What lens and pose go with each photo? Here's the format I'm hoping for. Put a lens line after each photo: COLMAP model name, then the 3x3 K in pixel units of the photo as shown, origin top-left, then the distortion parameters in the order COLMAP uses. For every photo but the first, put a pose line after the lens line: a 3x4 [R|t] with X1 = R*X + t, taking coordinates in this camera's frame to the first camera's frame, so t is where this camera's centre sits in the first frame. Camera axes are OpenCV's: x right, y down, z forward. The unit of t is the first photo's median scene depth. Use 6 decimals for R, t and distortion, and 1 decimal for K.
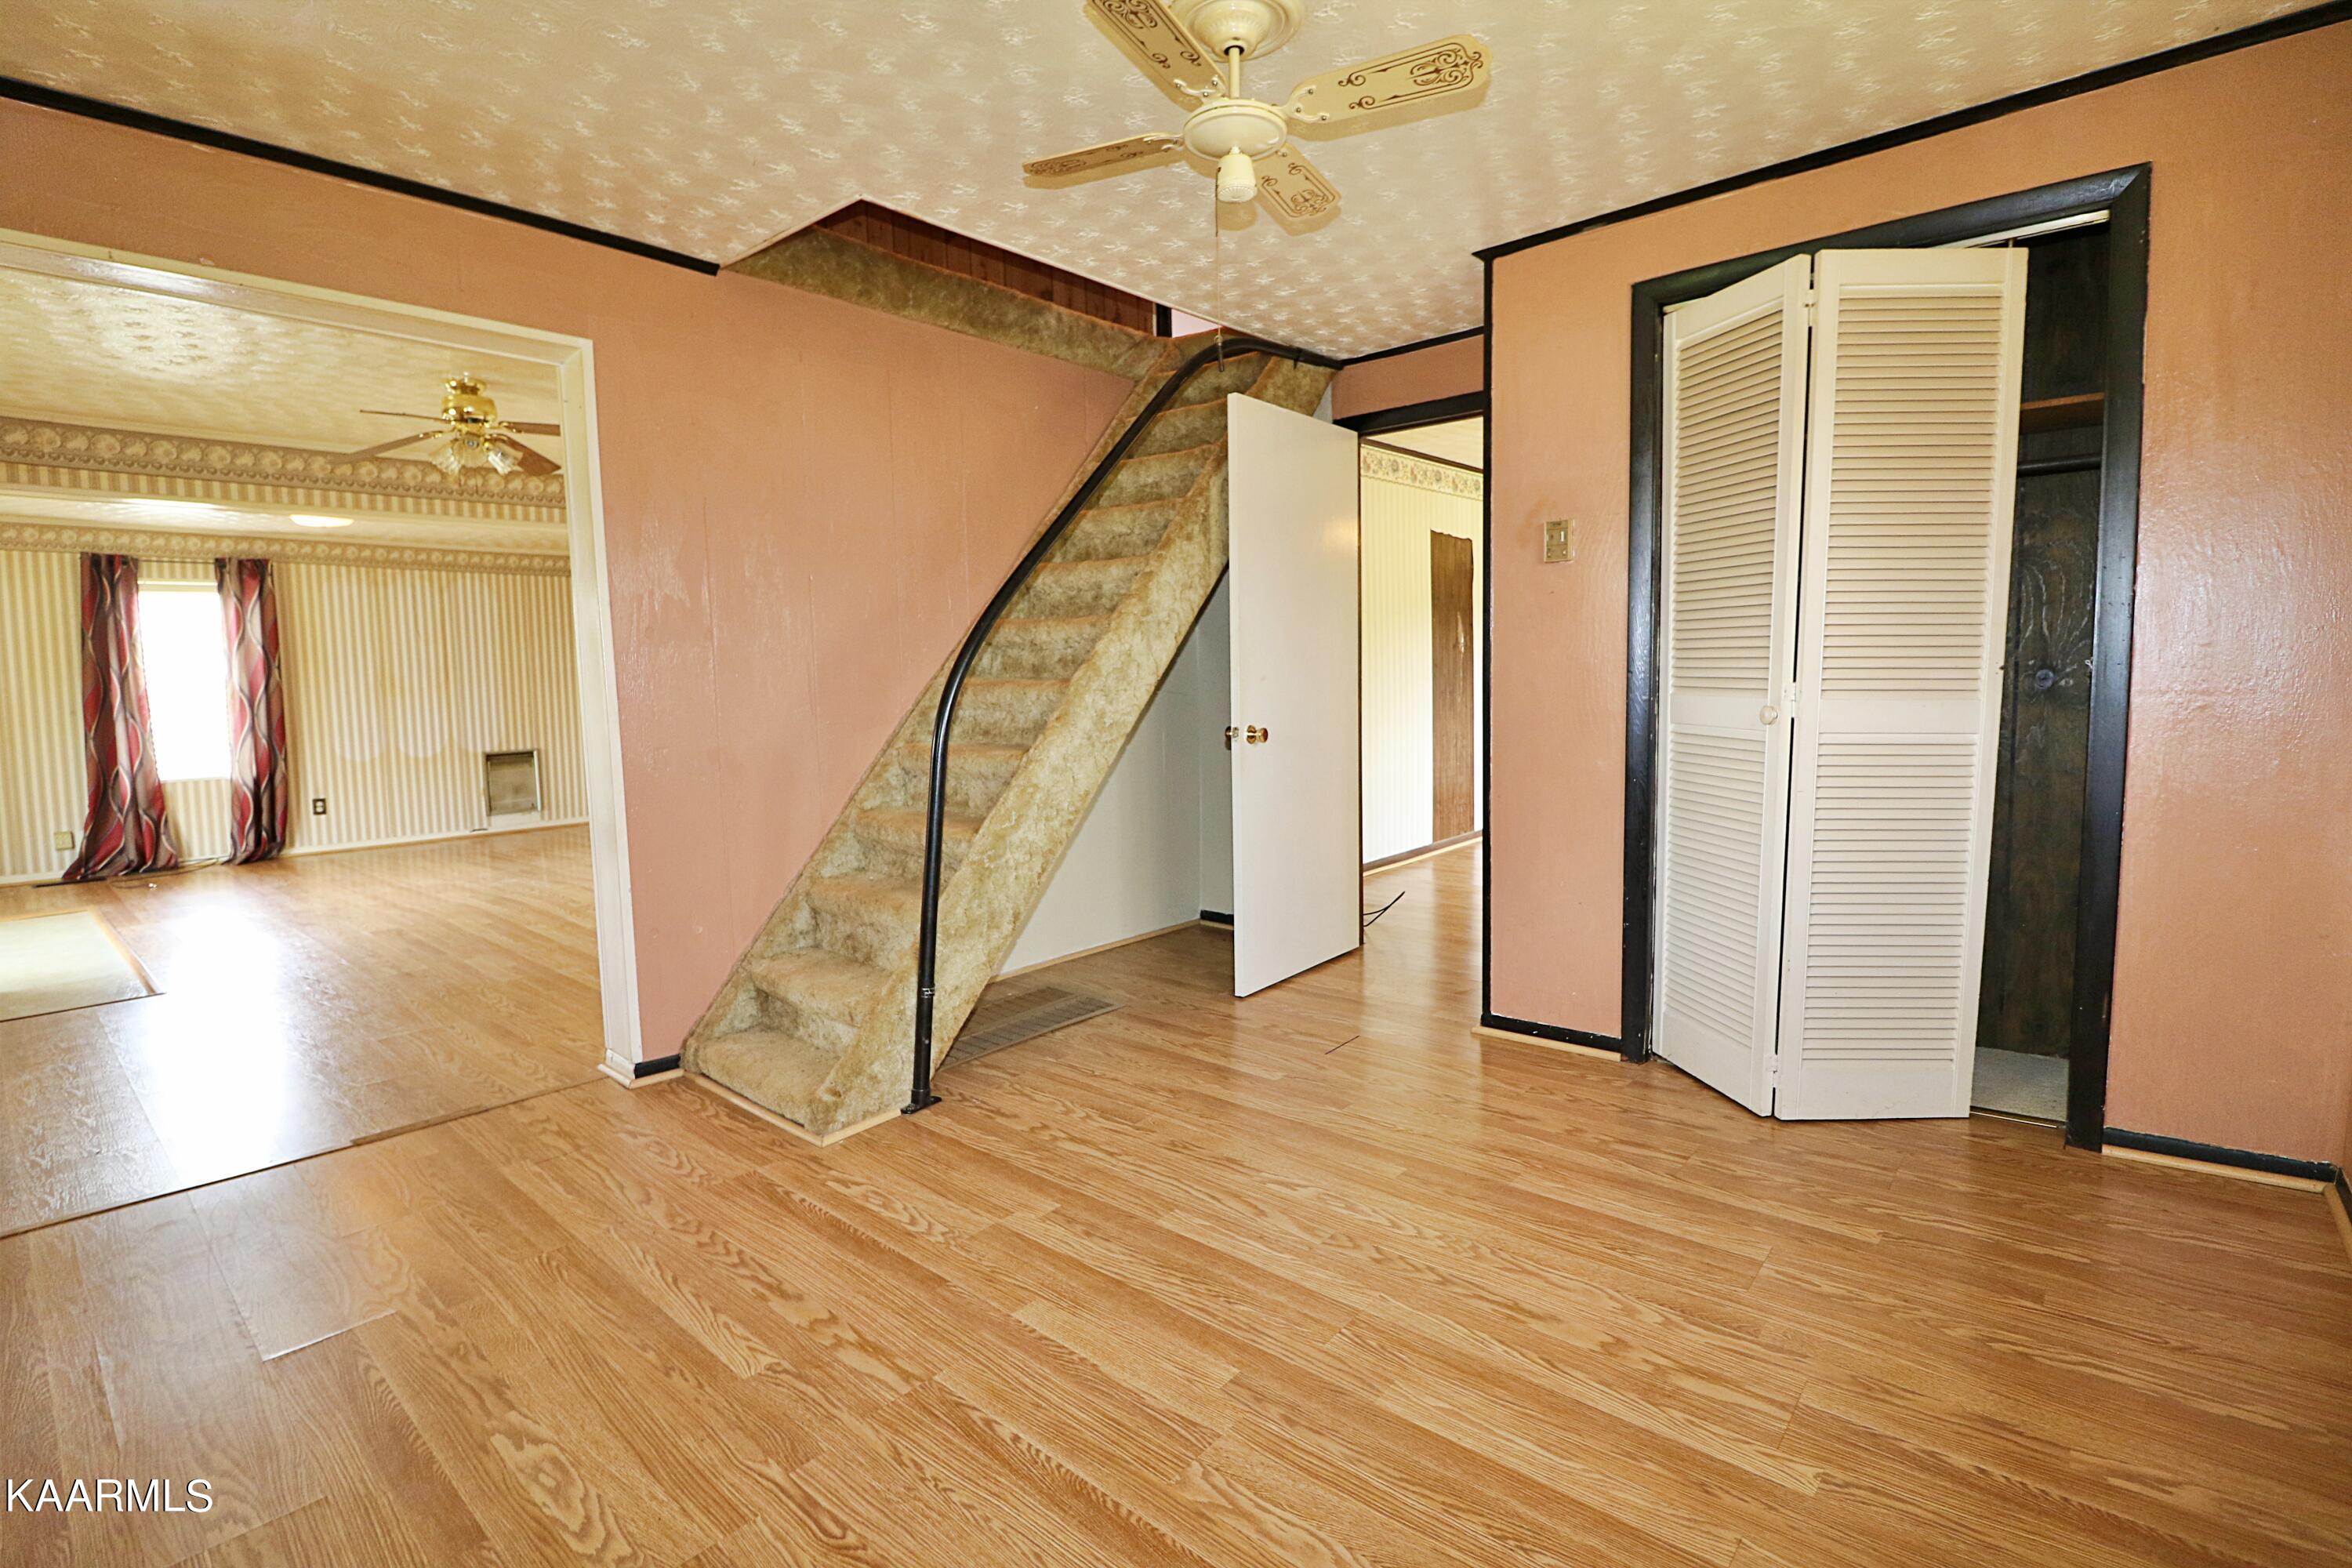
lens RADIAL K [[1077.1, 0, 1180.5], [0, 1077.1, 775.5], [0, 0, 1]] dist [-0.021881, -0.000795]
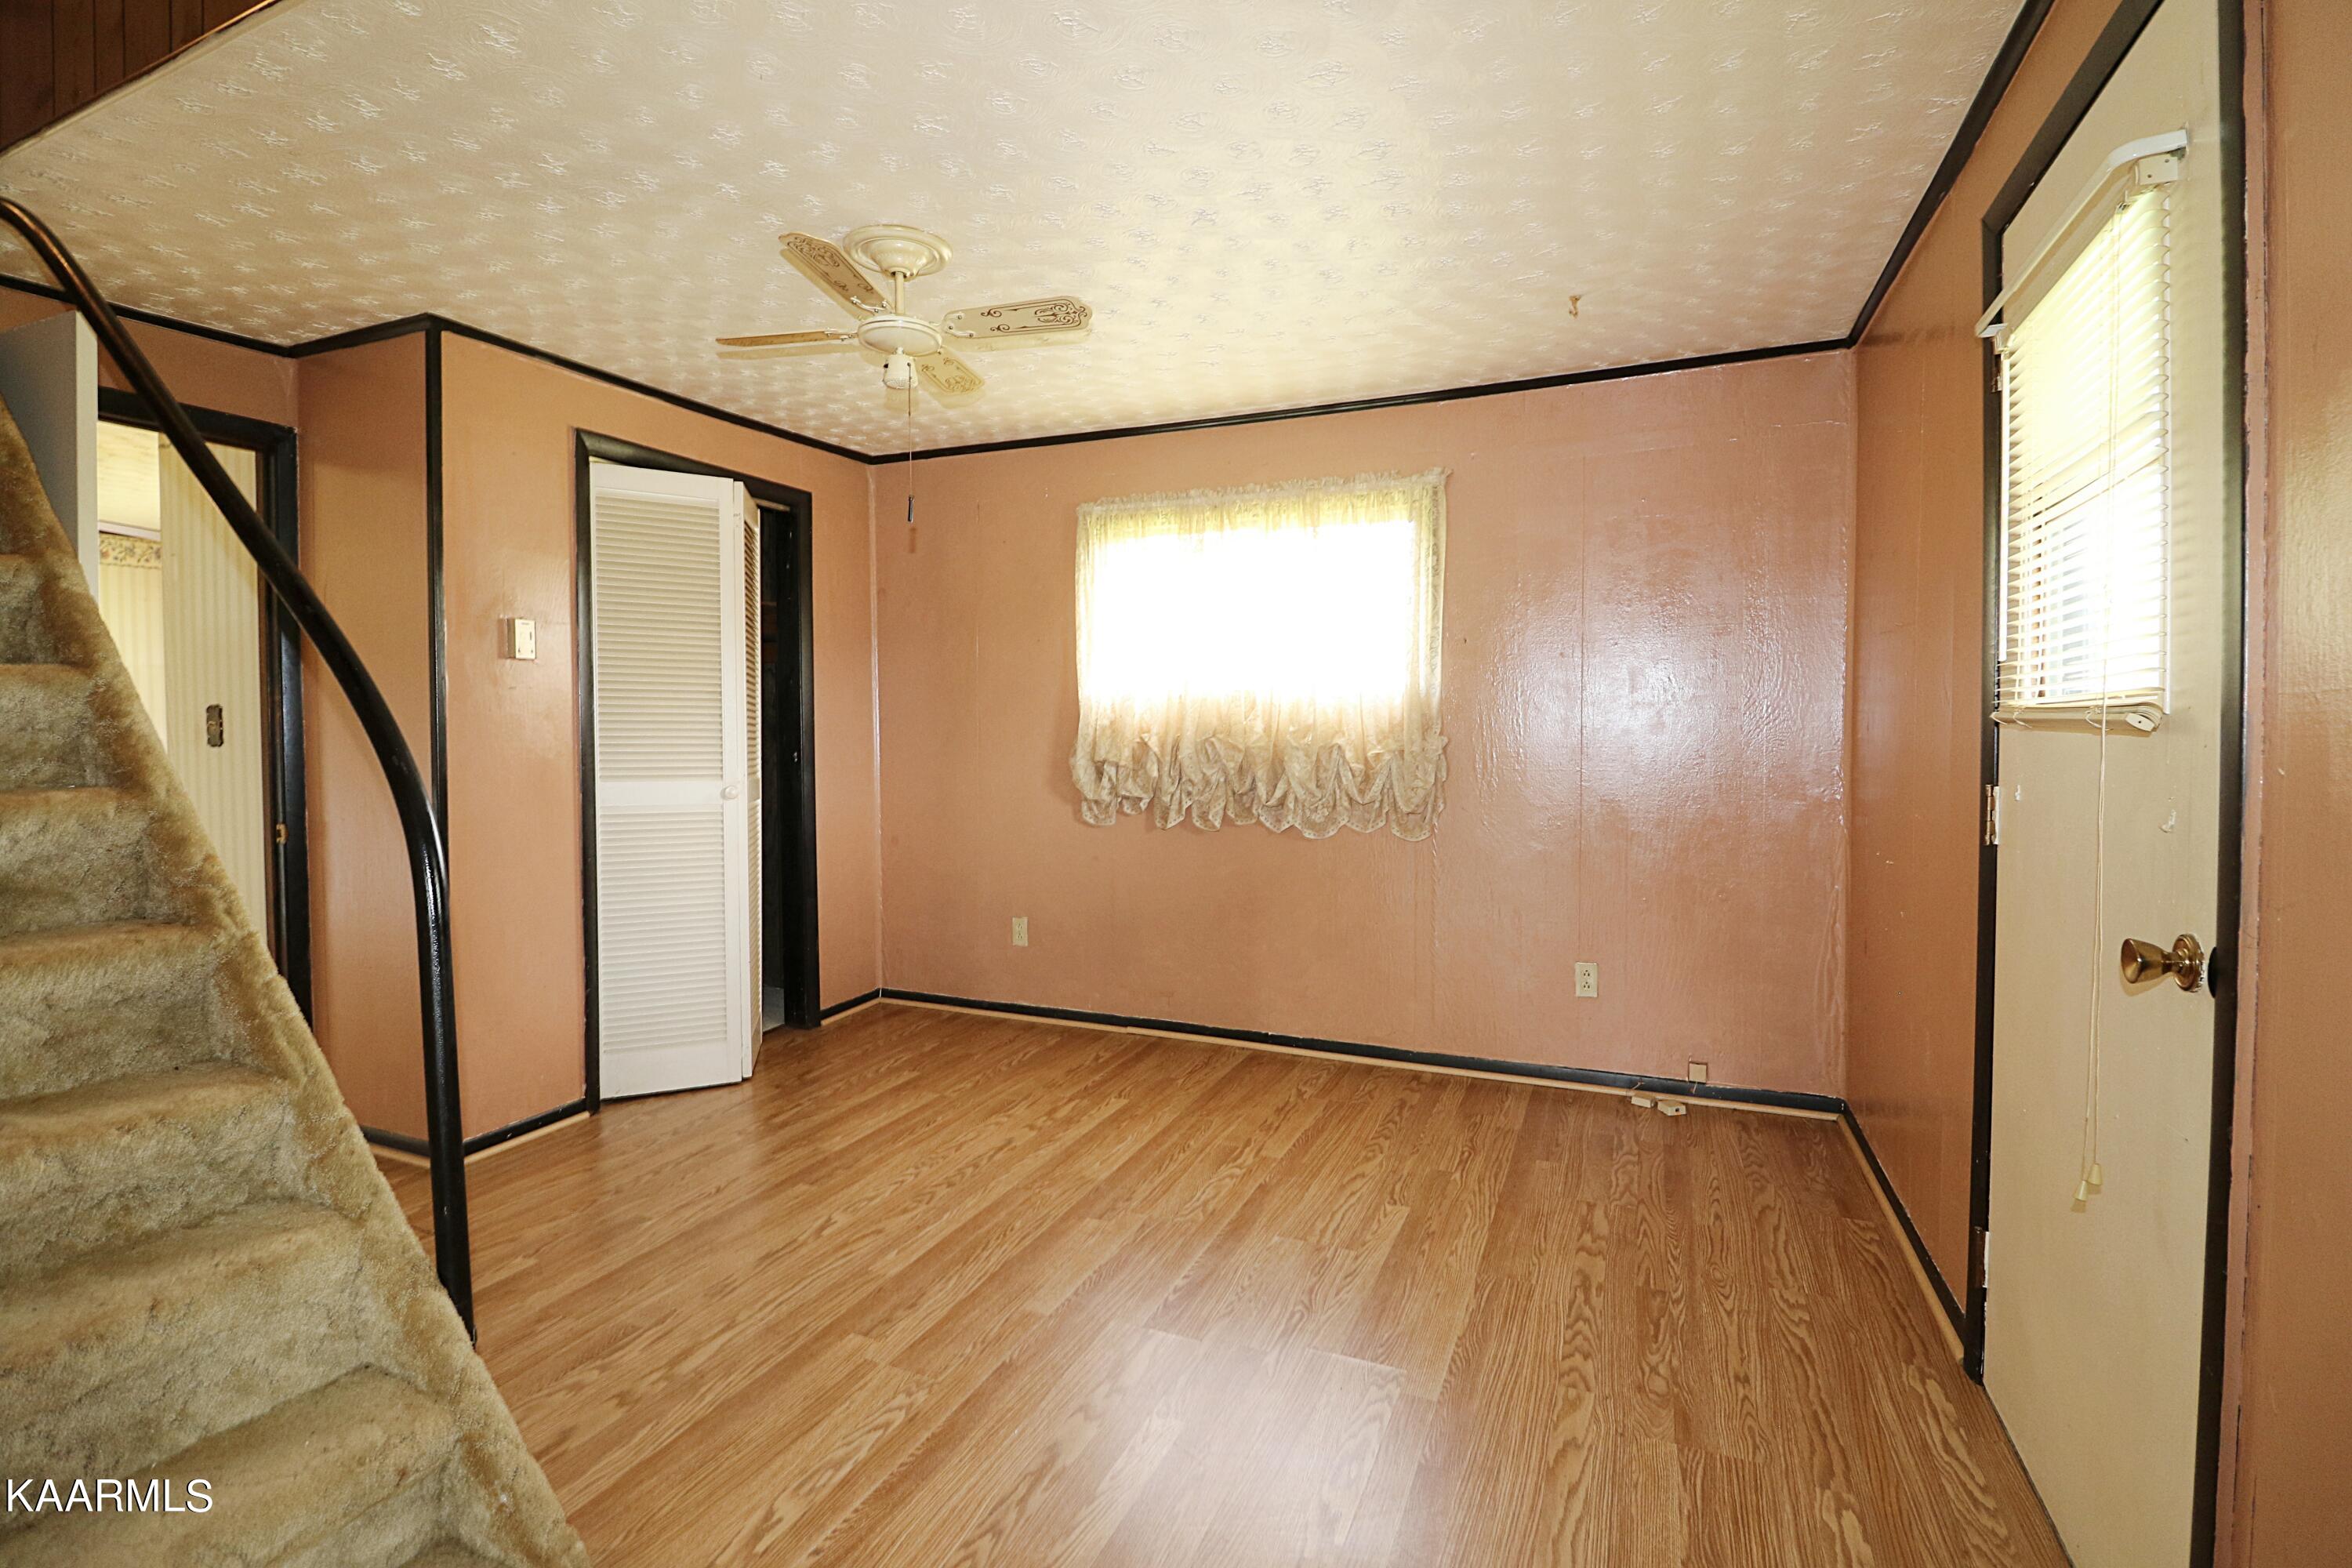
lens RADIAL K [[1077.1, 0, 1182.4], [0, 1077.1, 770.5], [0, 0, 1]] dist [-0.021881, -0.000795]
pose [[-0.306397, -0.017015, 0.951752, -1.114756], [0.101397, 0.993568, 0.050405, -0.109836], [-0.946488, 0.111949, -0.302701, 0.983246]]
